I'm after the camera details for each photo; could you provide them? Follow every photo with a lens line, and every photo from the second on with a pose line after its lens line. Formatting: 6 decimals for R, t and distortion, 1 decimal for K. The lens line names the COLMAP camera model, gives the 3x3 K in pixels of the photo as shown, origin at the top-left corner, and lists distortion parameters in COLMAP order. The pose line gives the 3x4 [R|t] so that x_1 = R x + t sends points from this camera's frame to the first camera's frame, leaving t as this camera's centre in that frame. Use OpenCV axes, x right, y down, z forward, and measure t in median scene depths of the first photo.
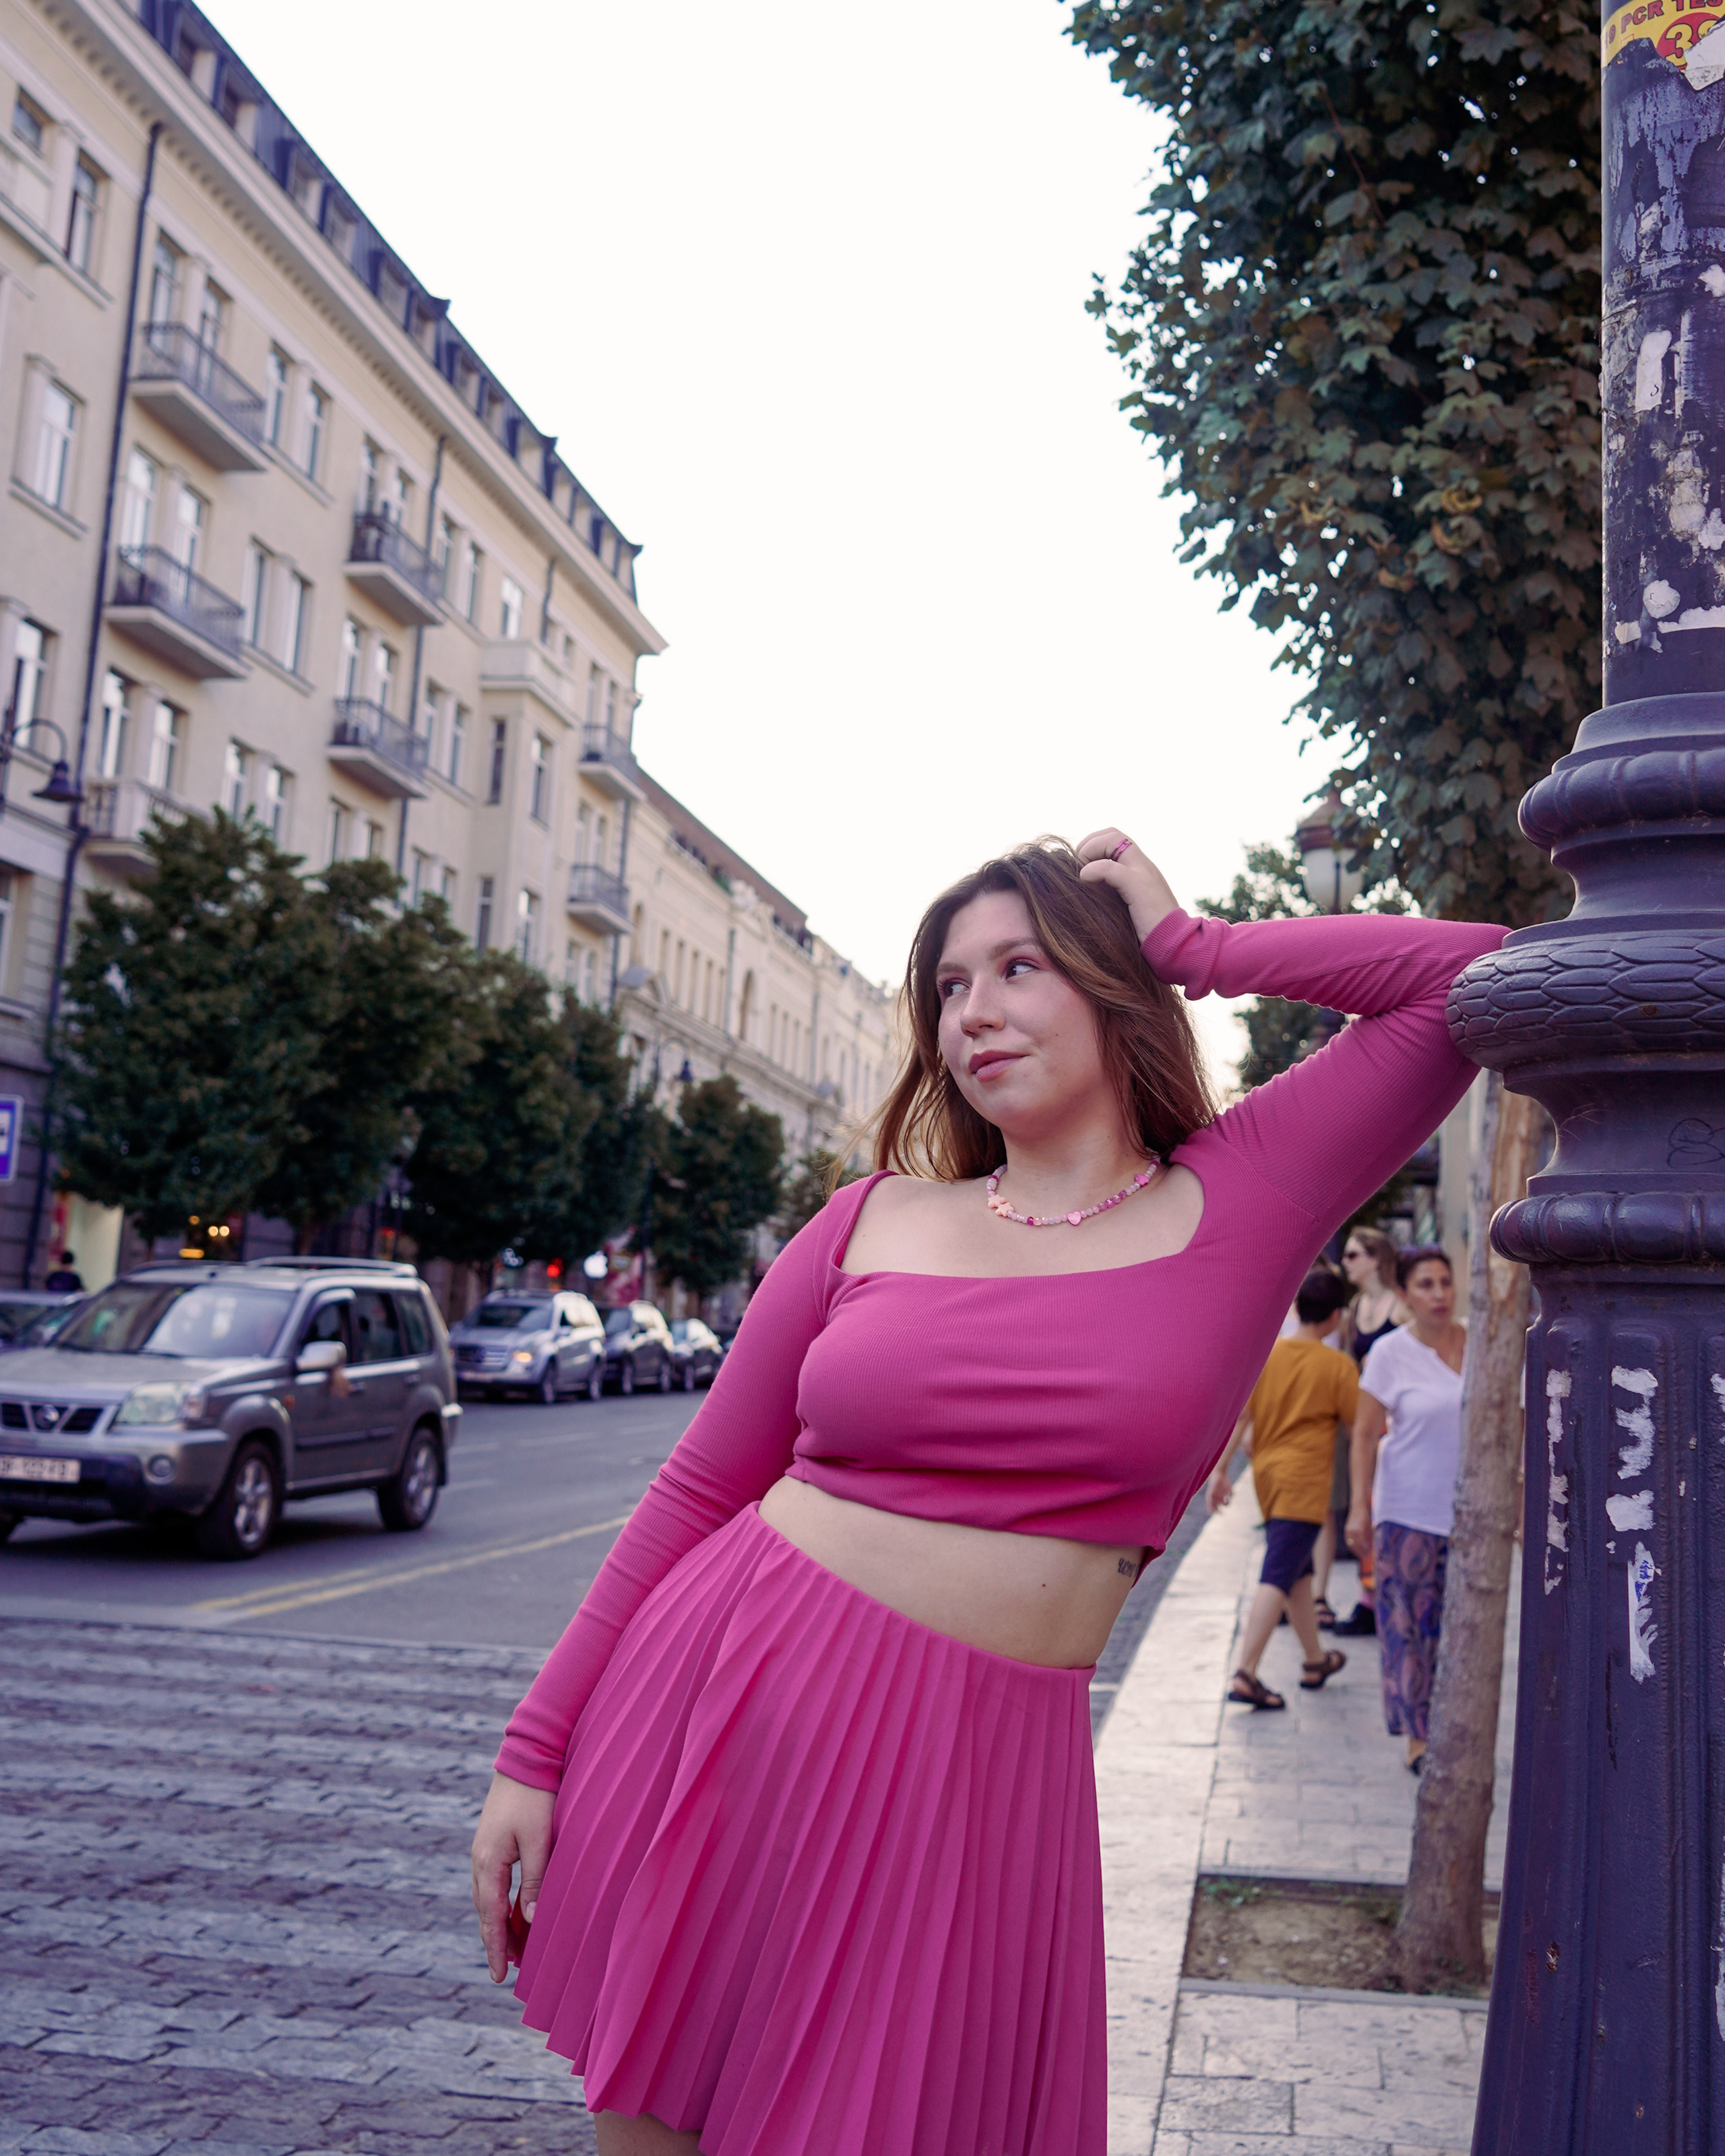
lens RADIAL K [[2089.0, 0, 859.6], [0, 2089.0, 1072.6], [0, 0, 1]] dist [0.008455, 0.000000]
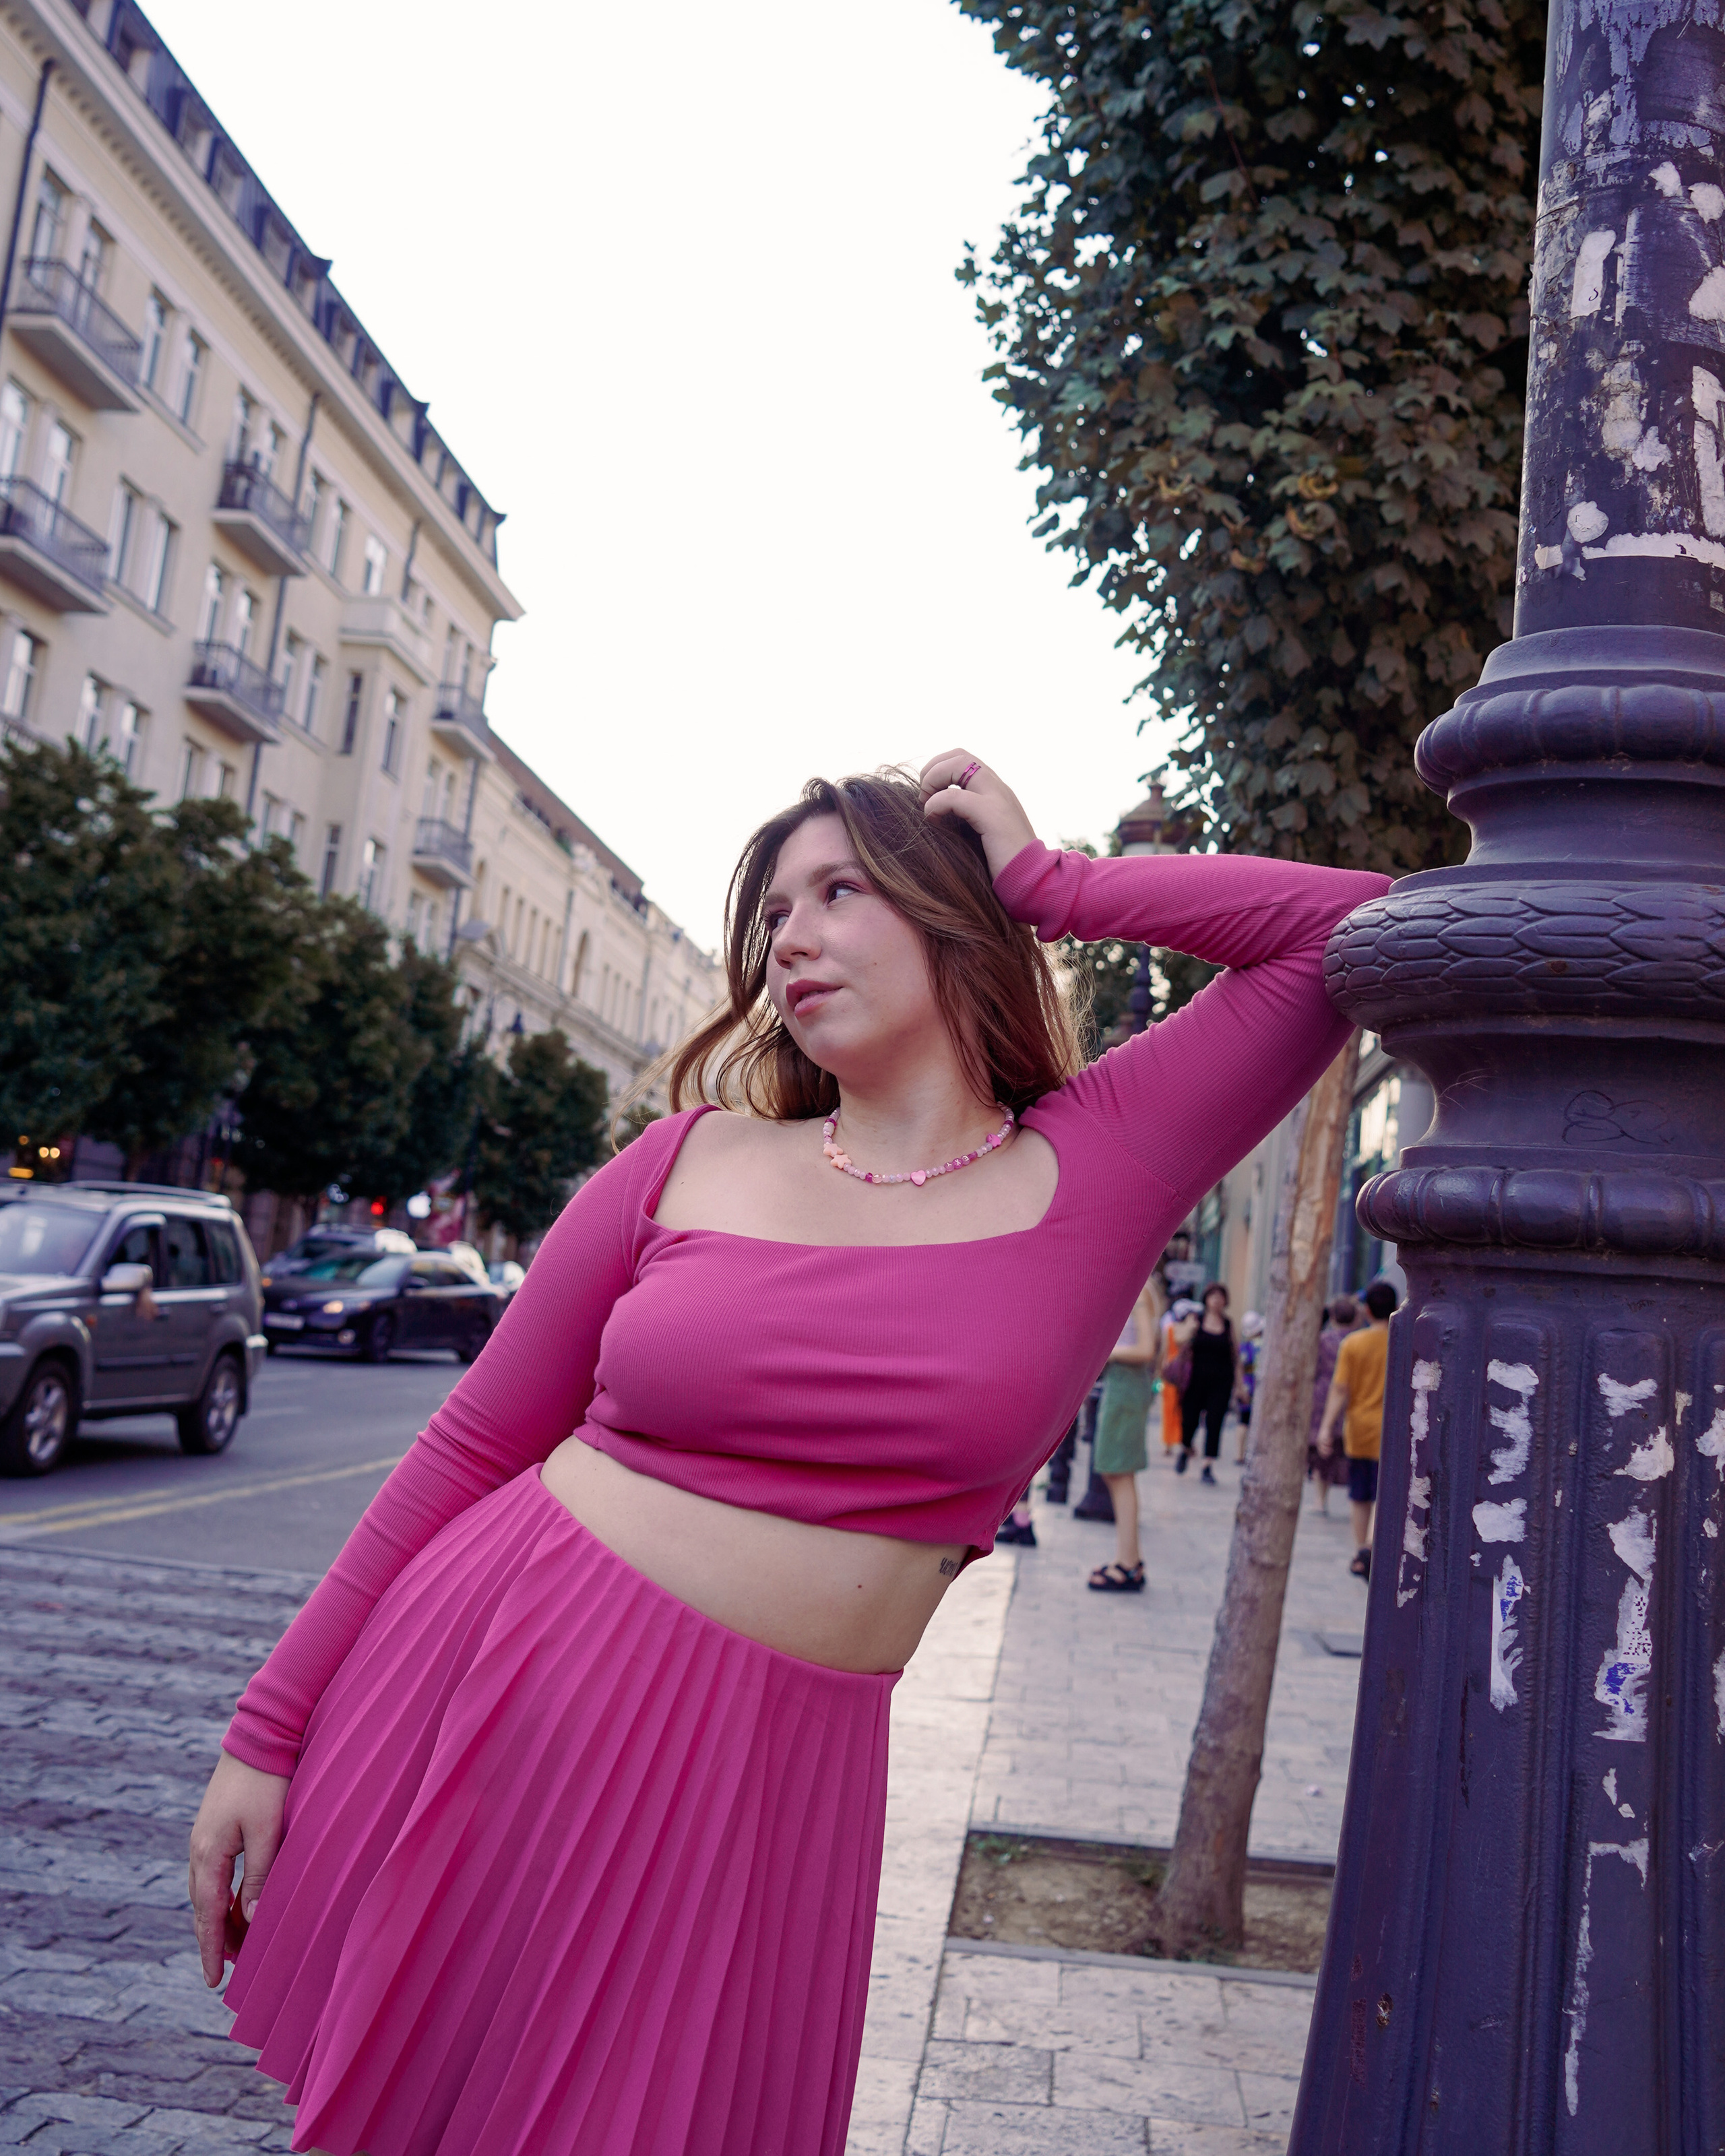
lens RADIAL K [[1861.4, 0, 868.3], [0, 1861.4, 1080.4], [0, 0, 1]] dist [-0.000461, 0.003272]
pose [[0.993470, 0.061106, 0.096348, 0.004298], [-0.062280, 0.998016, 0.009222, 0.014338], [-0.095593, -0.015162, 0.995305, 0.110774]]
